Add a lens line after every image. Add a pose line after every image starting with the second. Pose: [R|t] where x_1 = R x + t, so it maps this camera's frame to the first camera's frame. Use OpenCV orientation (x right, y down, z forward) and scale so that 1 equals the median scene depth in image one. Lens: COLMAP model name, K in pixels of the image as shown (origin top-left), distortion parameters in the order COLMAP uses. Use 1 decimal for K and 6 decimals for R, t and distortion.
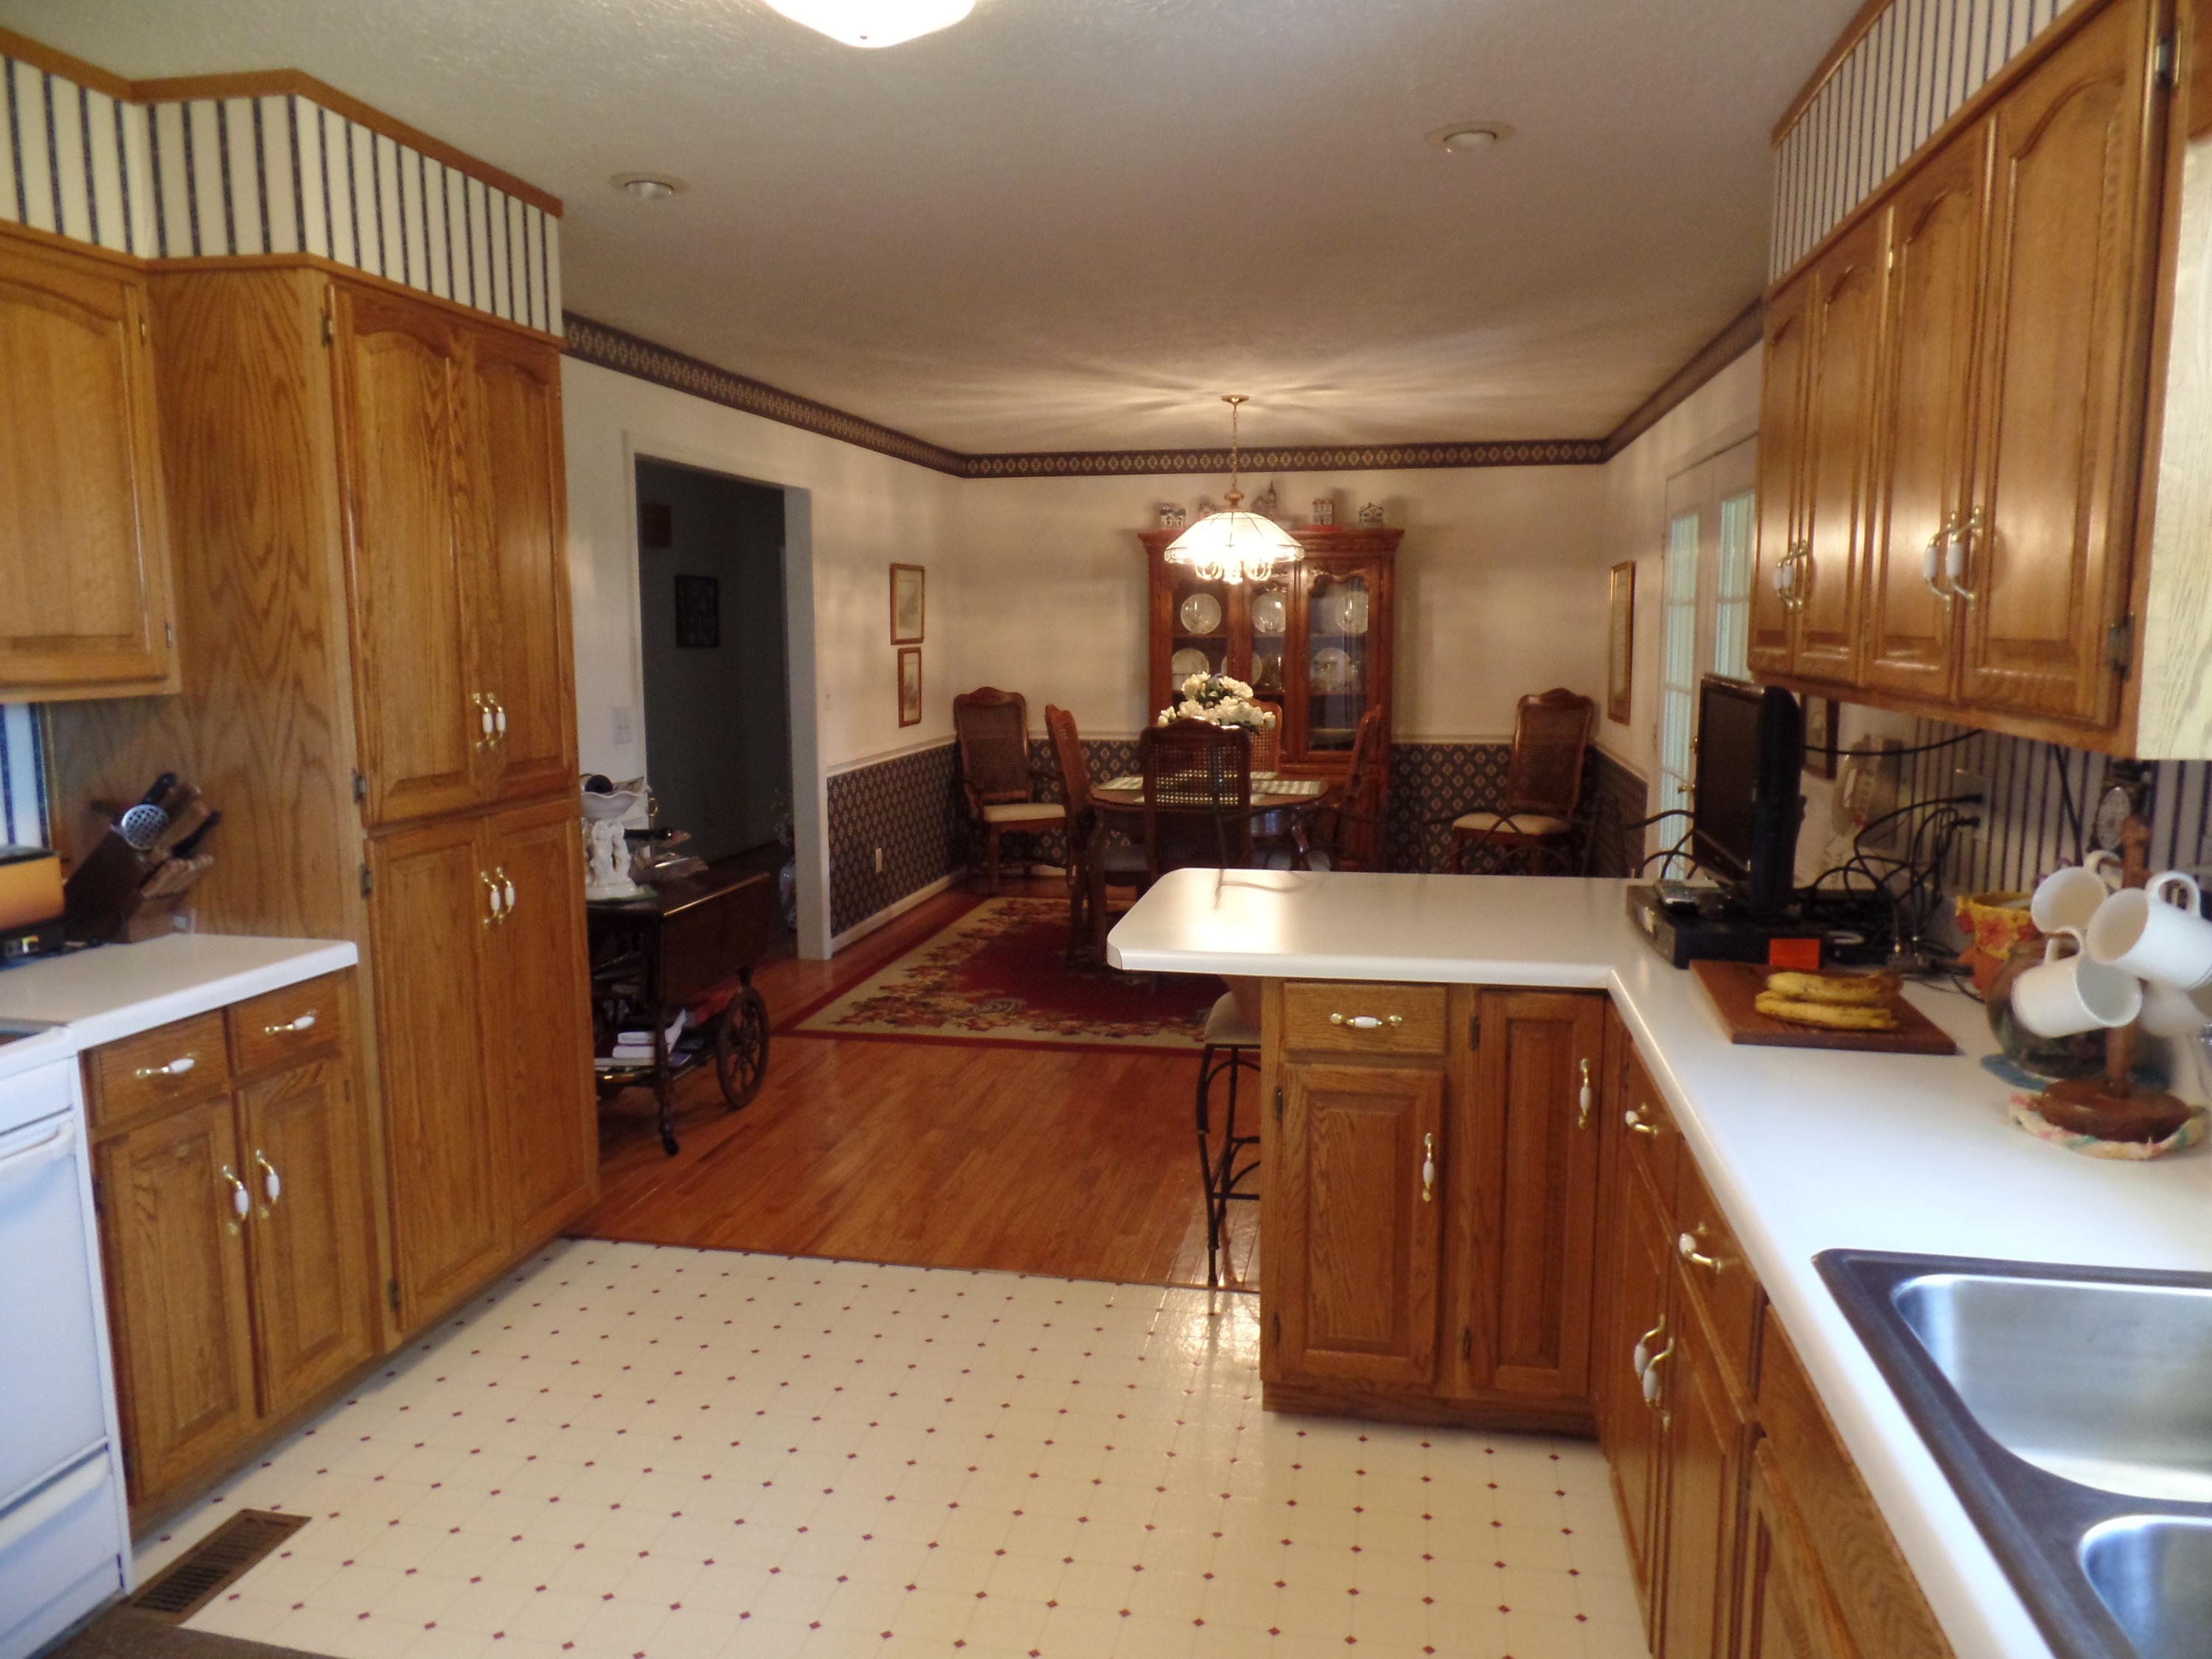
lens RADIAL K [[1474.8, 0, 1103.1], [0, 1474.8, 825.1], [0, 0, 1]] dist [-0.007022, 0.000145]
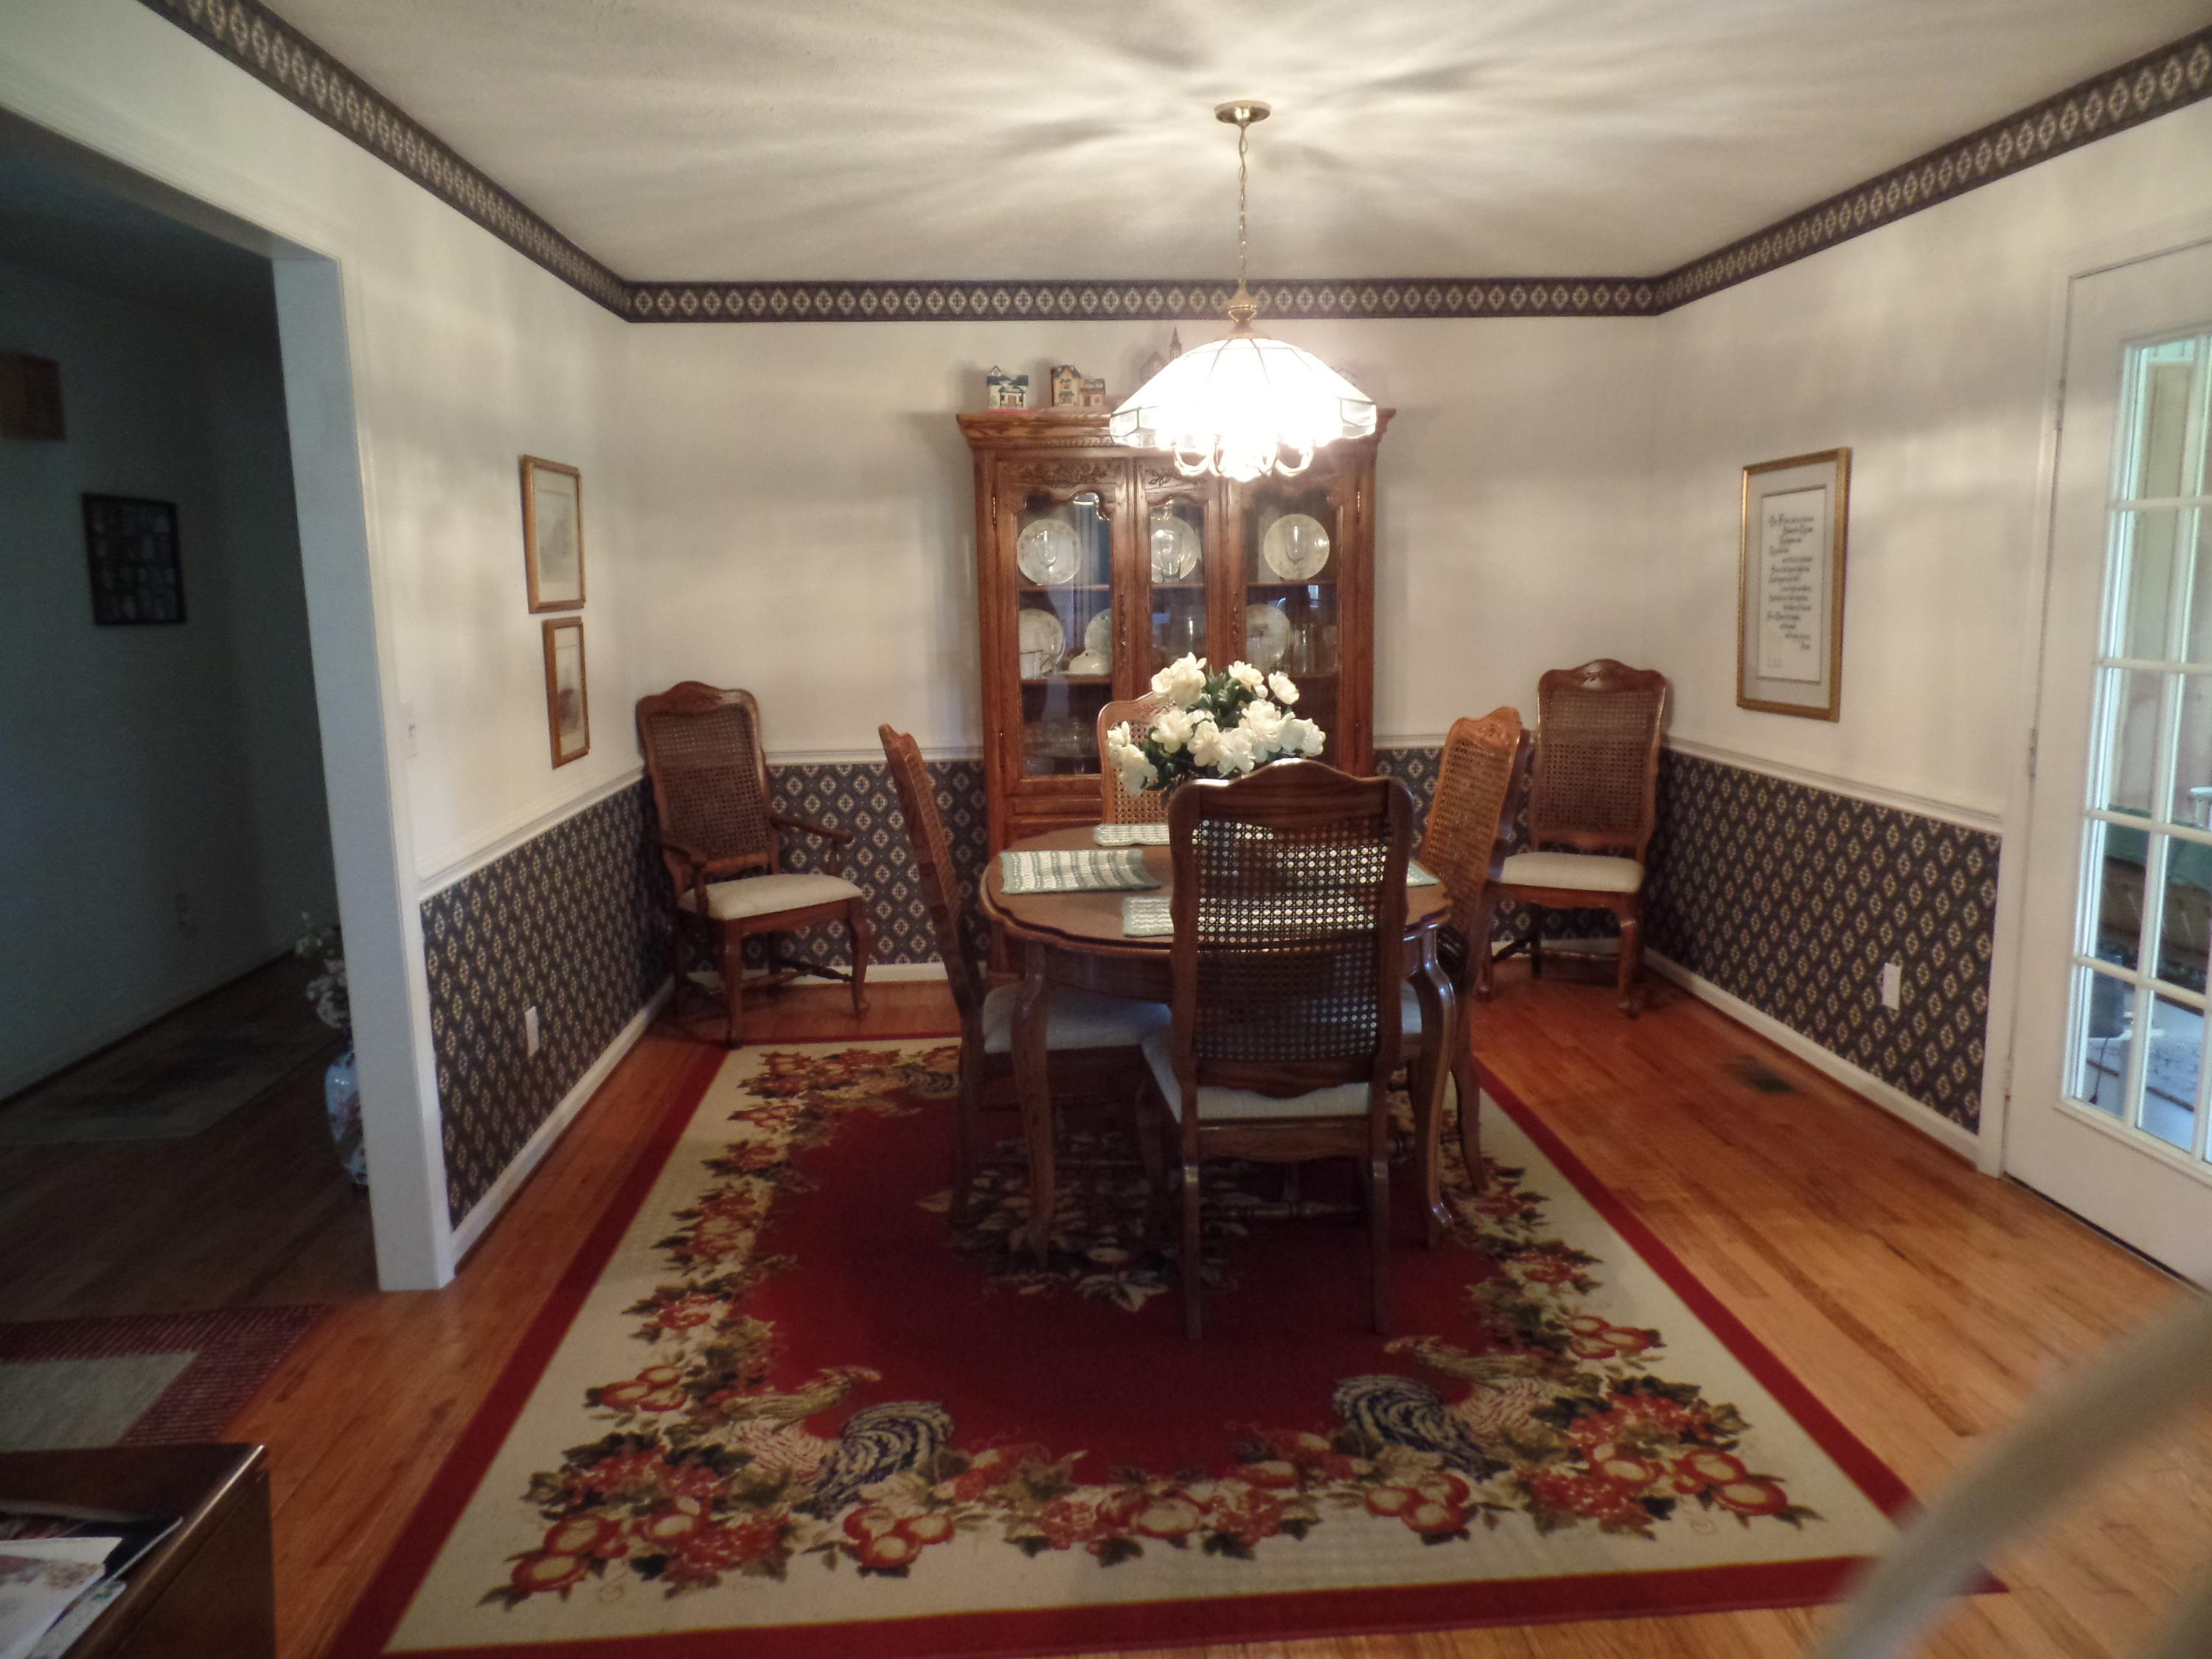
lens RADIAL K [[1534.2, 0, 1122.9], [0, 1534.2, 837.1], [0, 0, 1]] dist [-0.006592, 0.001473]
pose [[0.964873, -0.057553, 0.256335, -0.084313], [0.050088, 0.998112, 0.035560, -0.051803], [-0.257898, -0.021472, 0.965934, 0.419110]]
